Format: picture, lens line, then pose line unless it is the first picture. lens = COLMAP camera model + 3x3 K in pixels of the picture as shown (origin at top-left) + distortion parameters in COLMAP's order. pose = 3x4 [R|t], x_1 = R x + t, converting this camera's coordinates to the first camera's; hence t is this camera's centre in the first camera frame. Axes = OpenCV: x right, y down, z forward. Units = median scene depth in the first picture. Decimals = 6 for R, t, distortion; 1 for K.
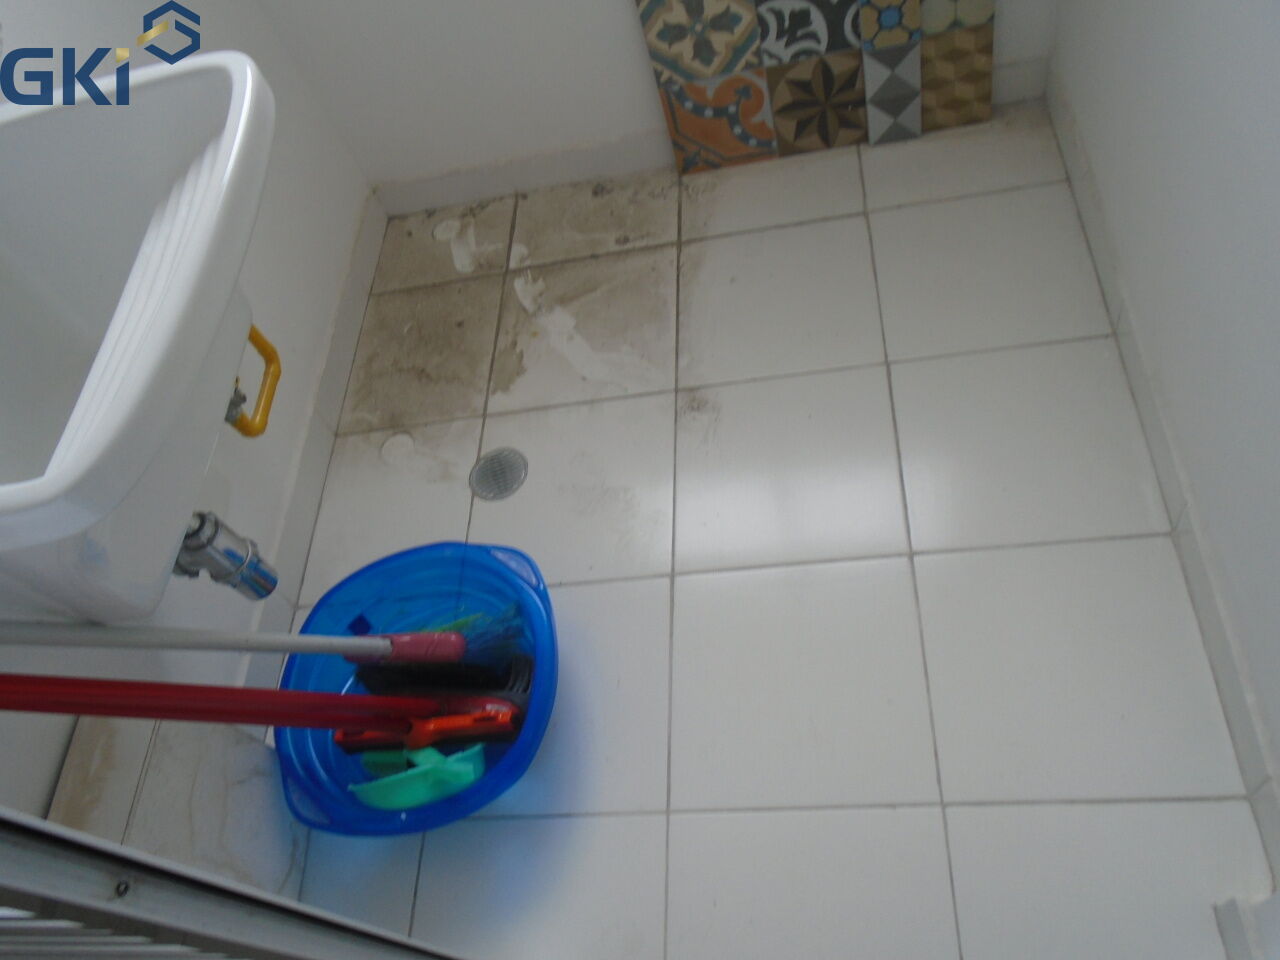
lens RADIAL K [[970.0, 0, 641.0], [0, 970.0, 492.8], [0, 0, 1]] dist [-0.024589, 0.010039]
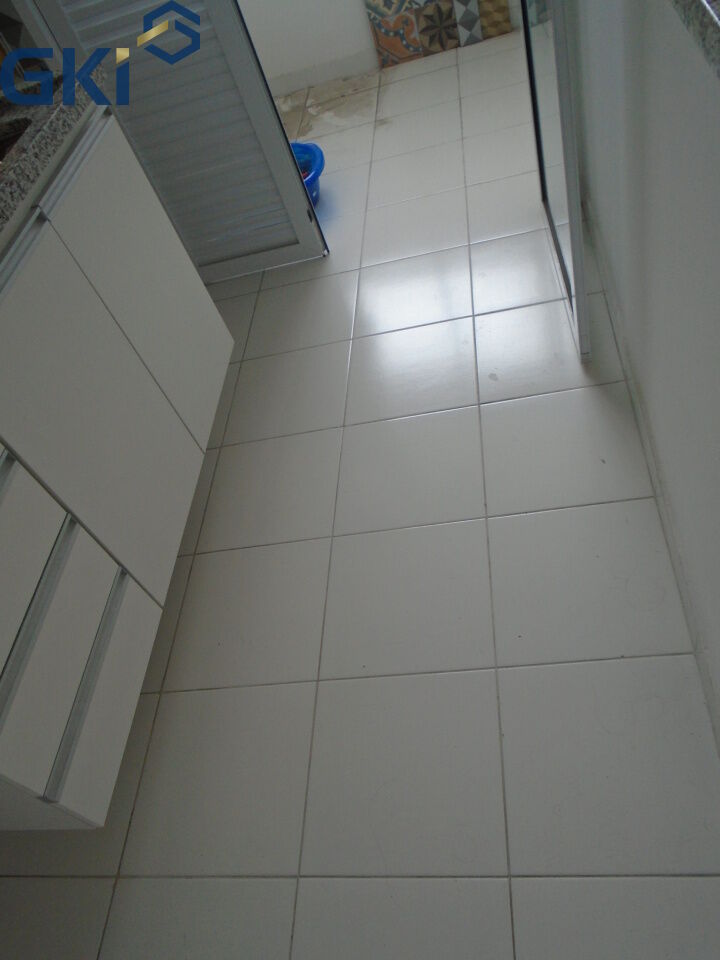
lens RADIAL K [[727.5, 0, 364.3], [0, 727.5, 480.0], [0, 0, 1]] dist [-0.024589, 0.010039]
pose [[0.999280, -0.002739, -0.037845, 0.067826], [-0.002249, 0.991362, -0.131132, 0.924410], [0.037877, 0.131122, 0.990642, -0.609185]]
